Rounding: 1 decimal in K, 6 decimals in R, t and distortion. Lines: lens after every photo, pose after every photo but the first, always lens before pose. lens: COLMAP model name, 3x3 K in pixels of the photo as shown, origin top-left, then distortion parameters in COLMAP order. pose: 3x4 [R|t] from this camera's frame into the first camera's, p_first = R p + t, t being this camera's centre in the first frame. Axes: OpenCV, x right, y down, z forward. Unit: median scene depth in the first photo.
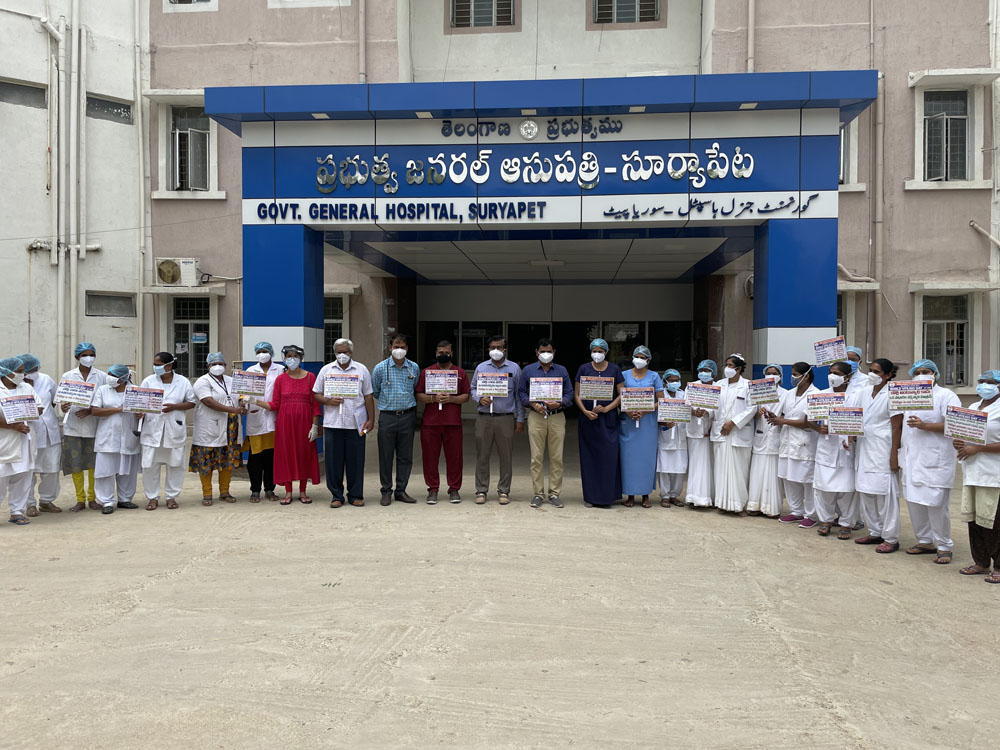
lens RADIAL K [[755.0, 0, 503.9], [0, 755.0, 374.3], [0, 0, 1]] dist [0.082381, -0.113052]
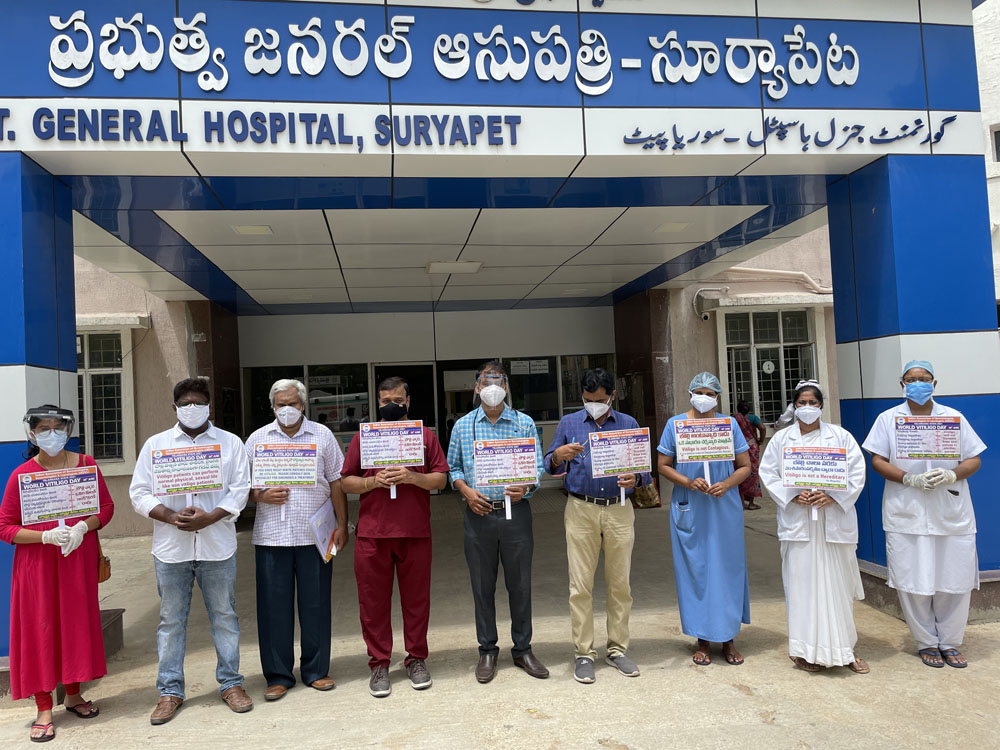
lens RADIAL K [[755.0, 0, 501.0], [0, 755.0, 381.6], [0, 0, 1]] dist [0.082381, -0.113052]
pose [[0.969038, -0.043205, 0.243102, -0.097396], [0.058001, 0.996853, -0.054034, -0.010342], [-0.240003, 0.066461, 0.968495, 0.486785]]
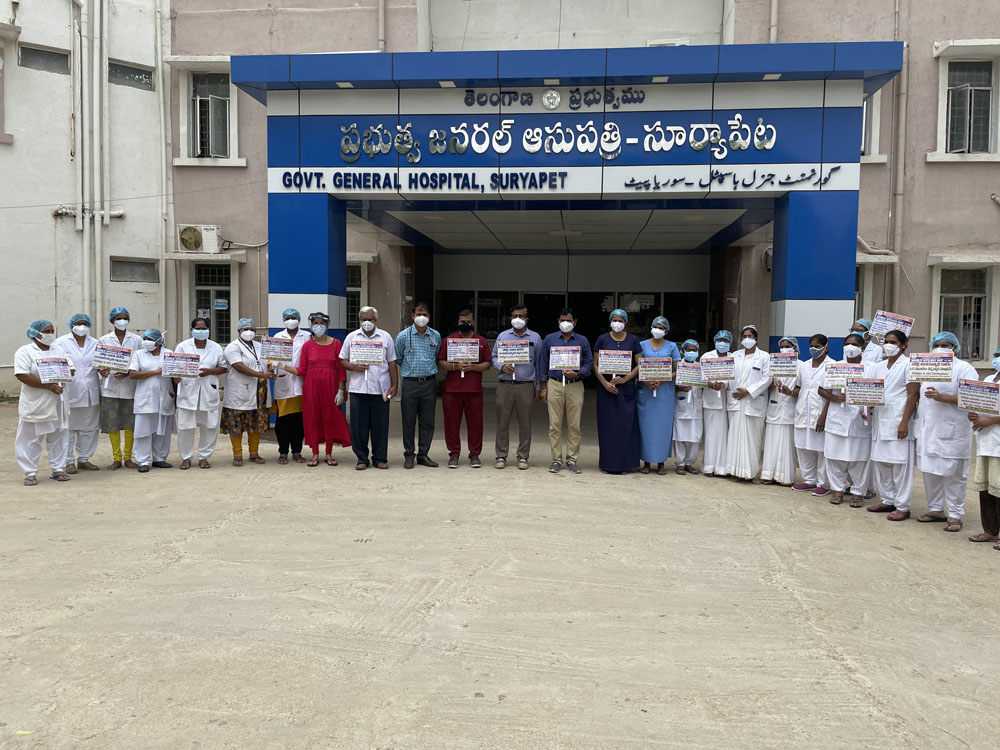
lens RADIAL K [[755.0, 0, 499.6], [0, 755.0, 373.3], [0, 0, 1]] dist [0.082381, -0.113052]
pose [[0.999755, 0.011923, -0.018641, -0.012291], [-0.011195, 0.999189, 0.038679, 0.001550], [0.019088, -0.038461, 0.999078, -0.020271]]
